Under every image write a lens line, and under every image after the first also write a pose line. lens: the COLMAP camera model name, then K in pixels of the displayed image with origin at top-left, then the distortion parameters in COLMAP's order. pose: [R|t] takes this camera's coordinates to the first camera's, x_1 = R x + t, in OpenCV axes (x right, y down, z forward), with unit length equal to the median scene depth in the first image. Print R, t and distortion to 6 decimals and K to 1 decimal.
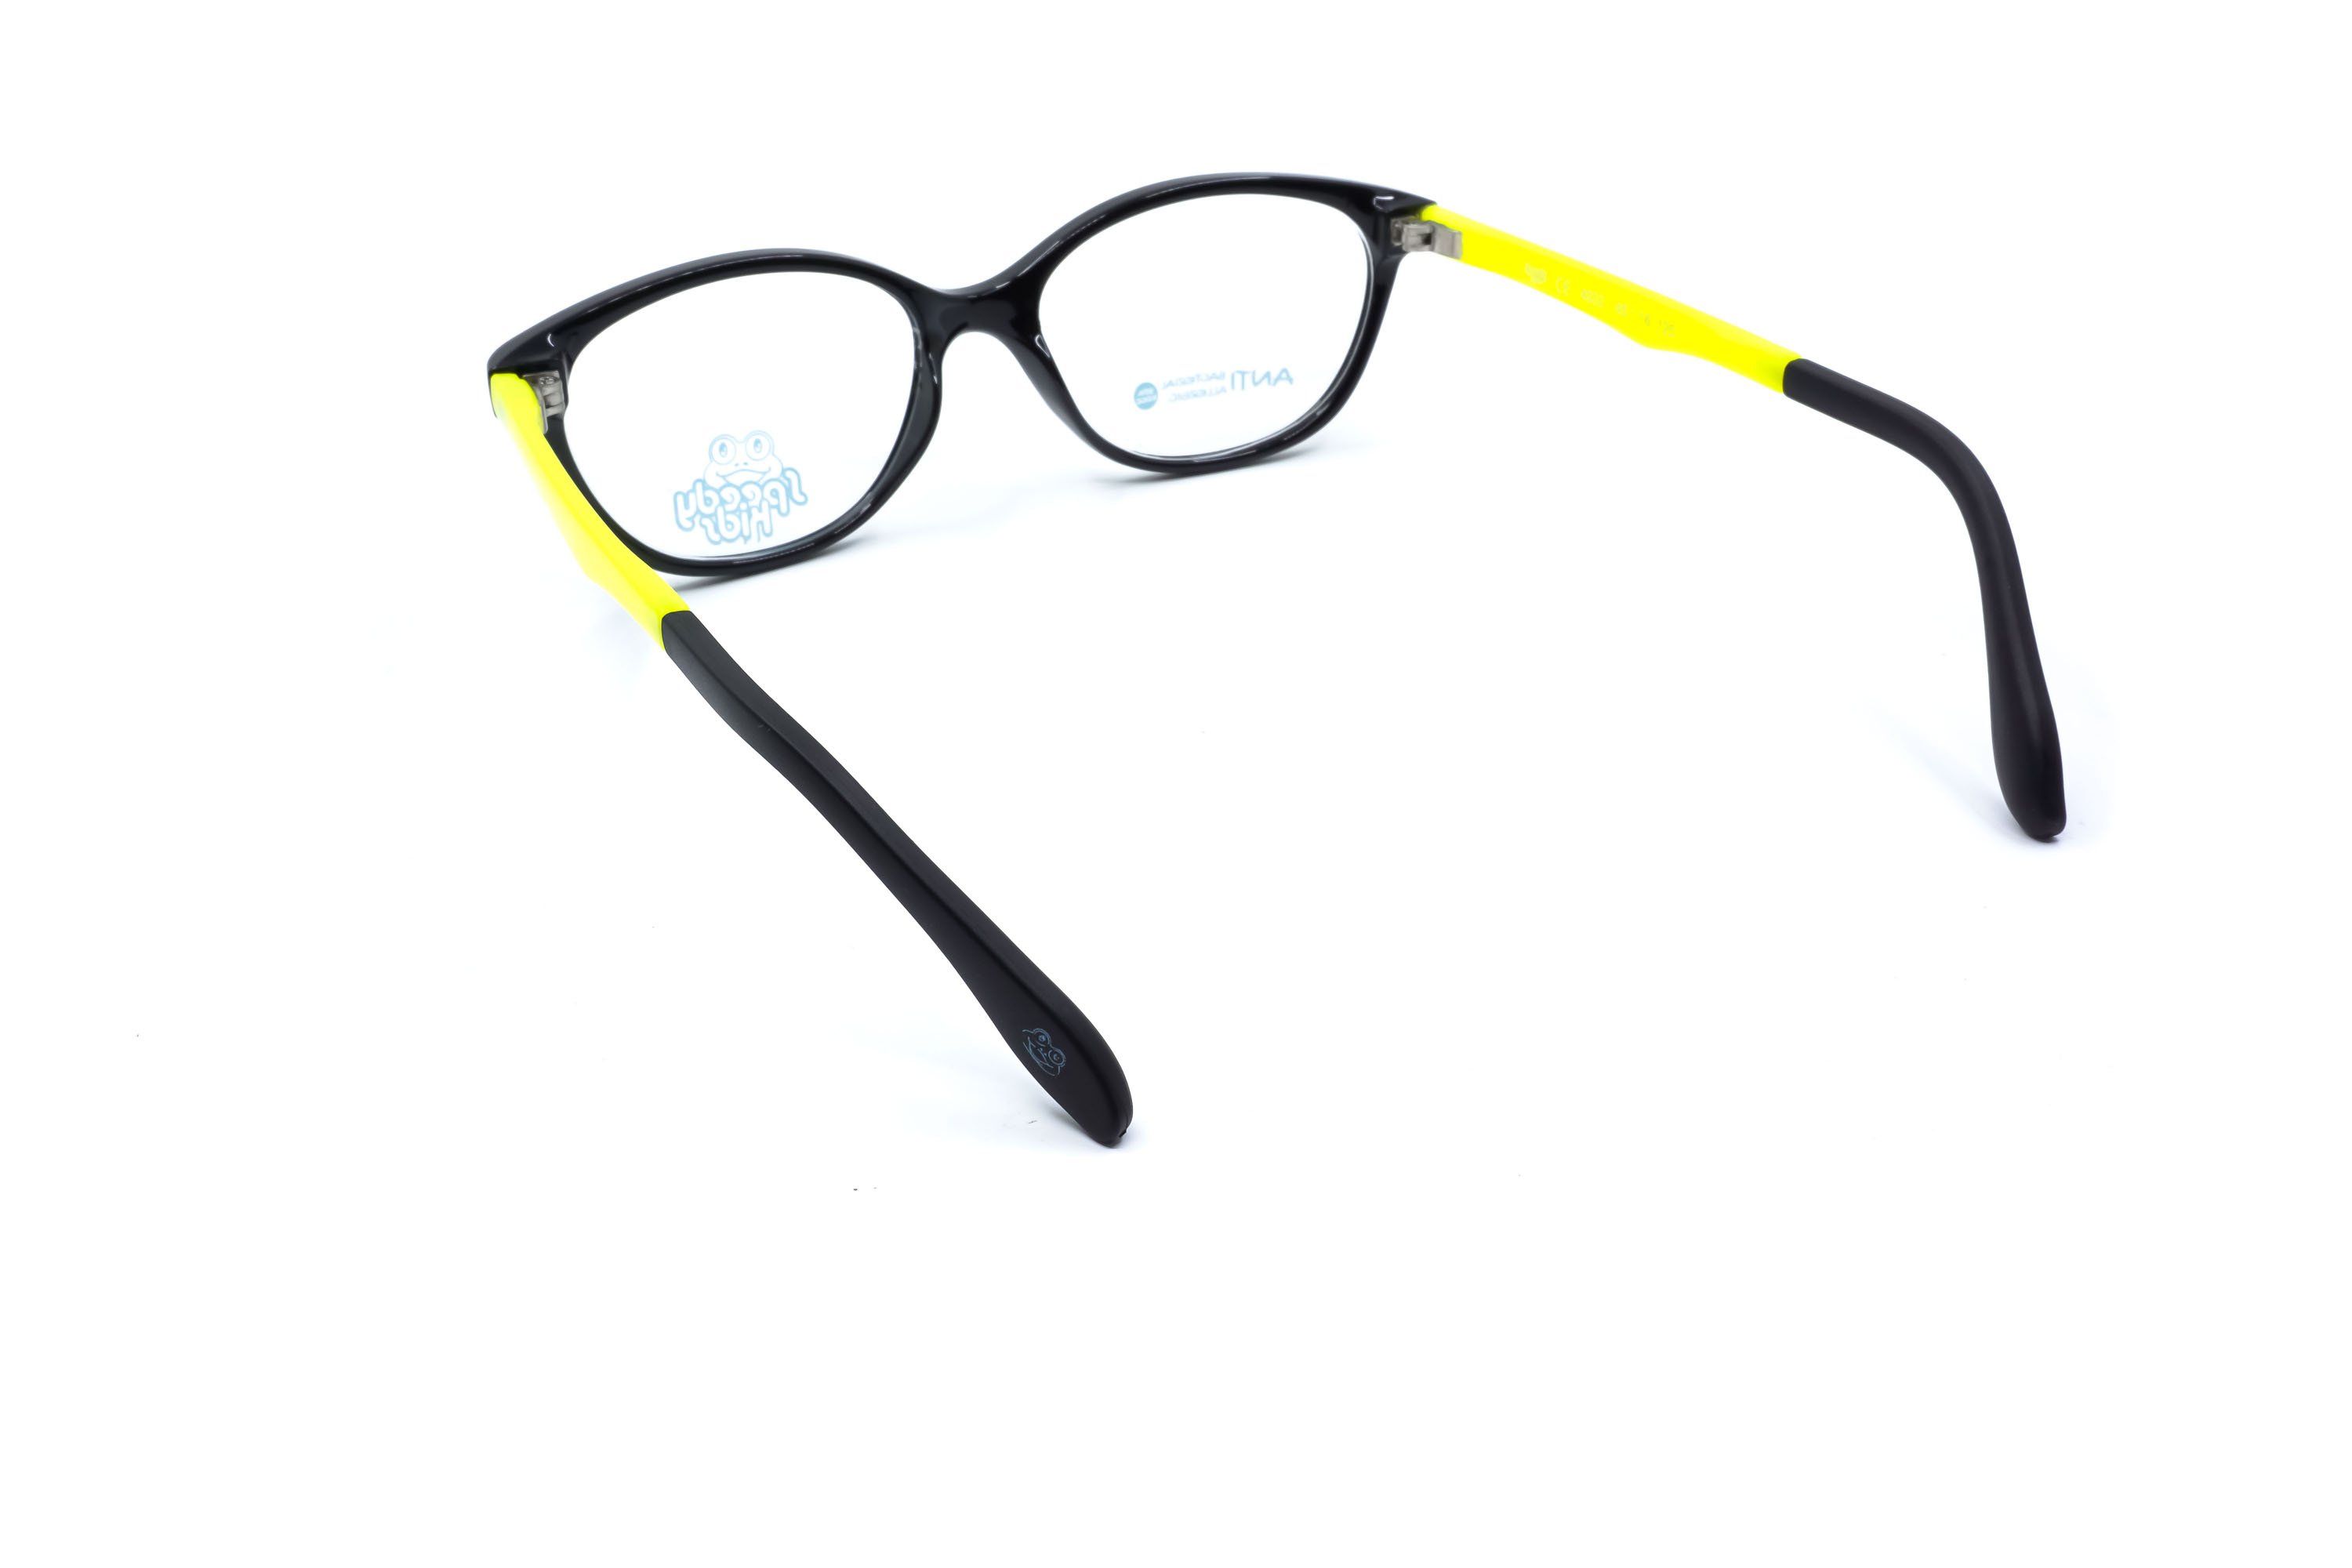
lens RADIAL K [[2419.7, 0, 1177.2], [0, 2419.7, 787.7], [0, 0, 1]] dist [0.071126, 0.000000]
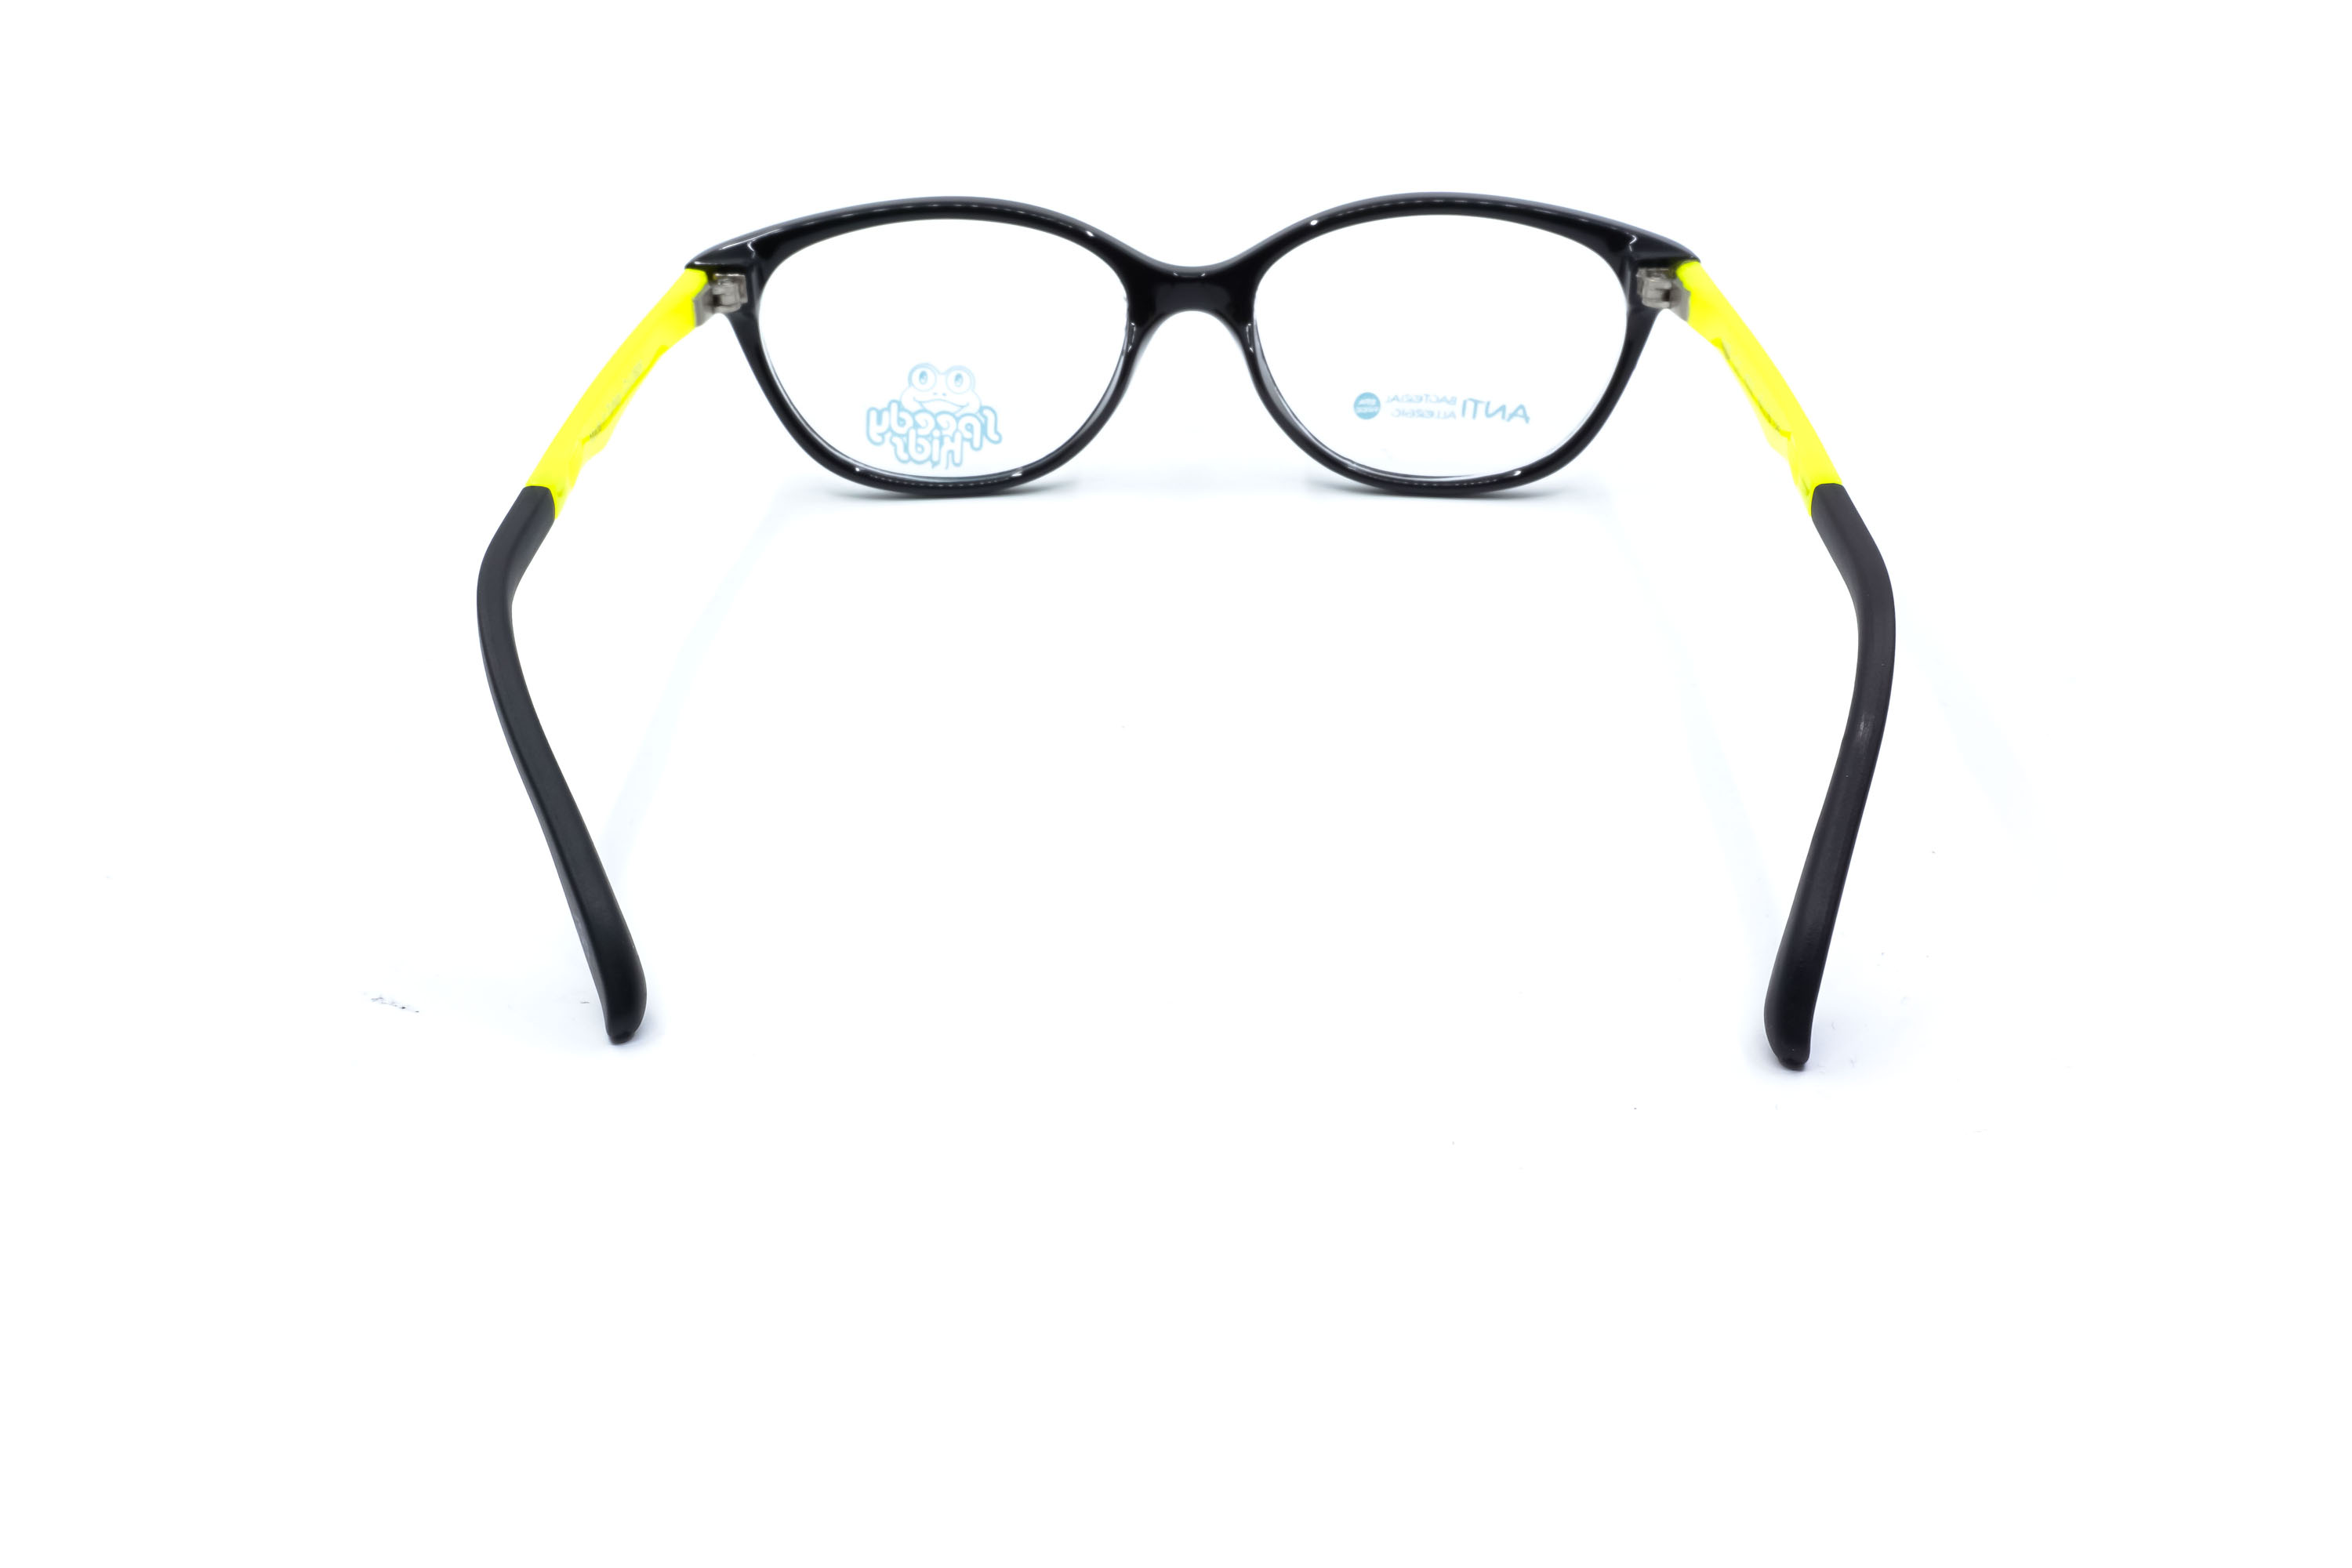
lens RADIAL K [[2419.7, 0, 1179.7], [0, 2419.7, 783.4], [0, 0, 1]] dist [0.071126, 0.000000]
pose [[0.862488, 0.254650, -0.437343, 0.414233], [-0.246891, 0.966088, 0.075623, -0.073753], [0.441769, 0.042752, 0.896110, 0.099232]]
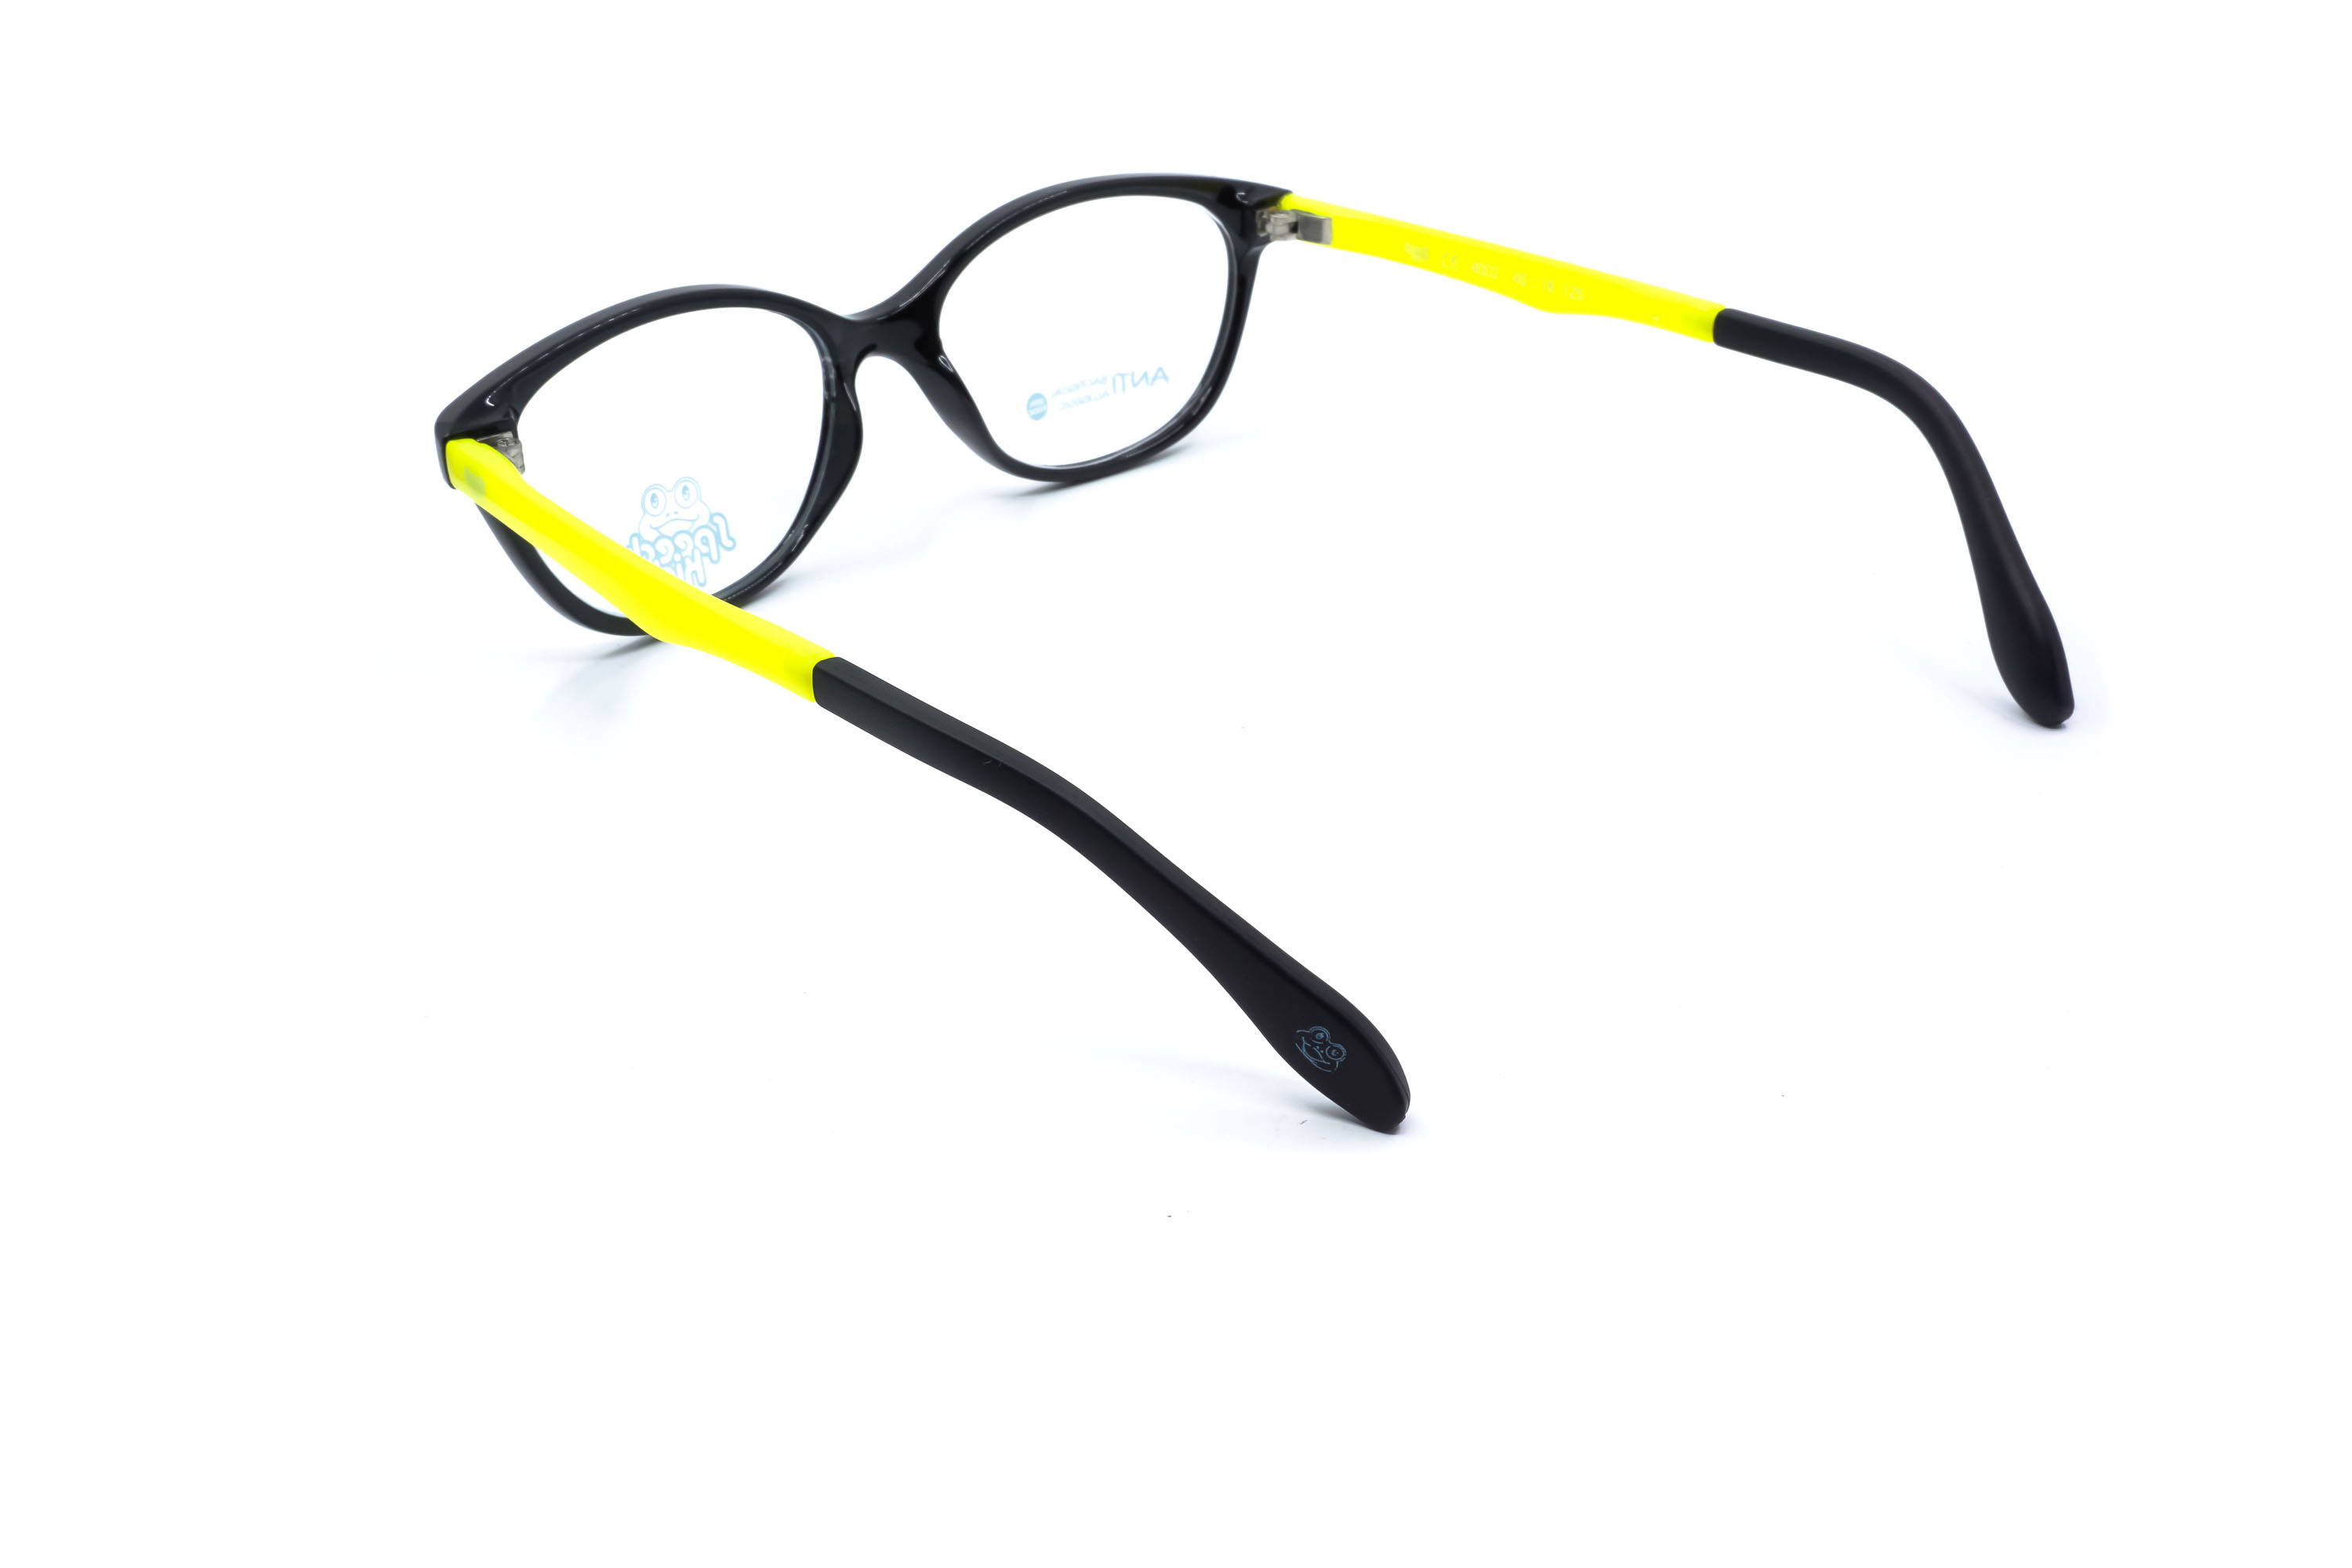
lens RADIAL K [[2419.7, 0, 1172.2], [0, 2419.7, 782.2], [0, 0, 1]] dist [0.071126, 0.000000]
pose [[0.965413, -0.127224, 0.227579, -0.217518], [0.128925, 0.991626, 0.007438, -0.010108], [-0.226619, 0.022160, 0.973731, 0.027119]]
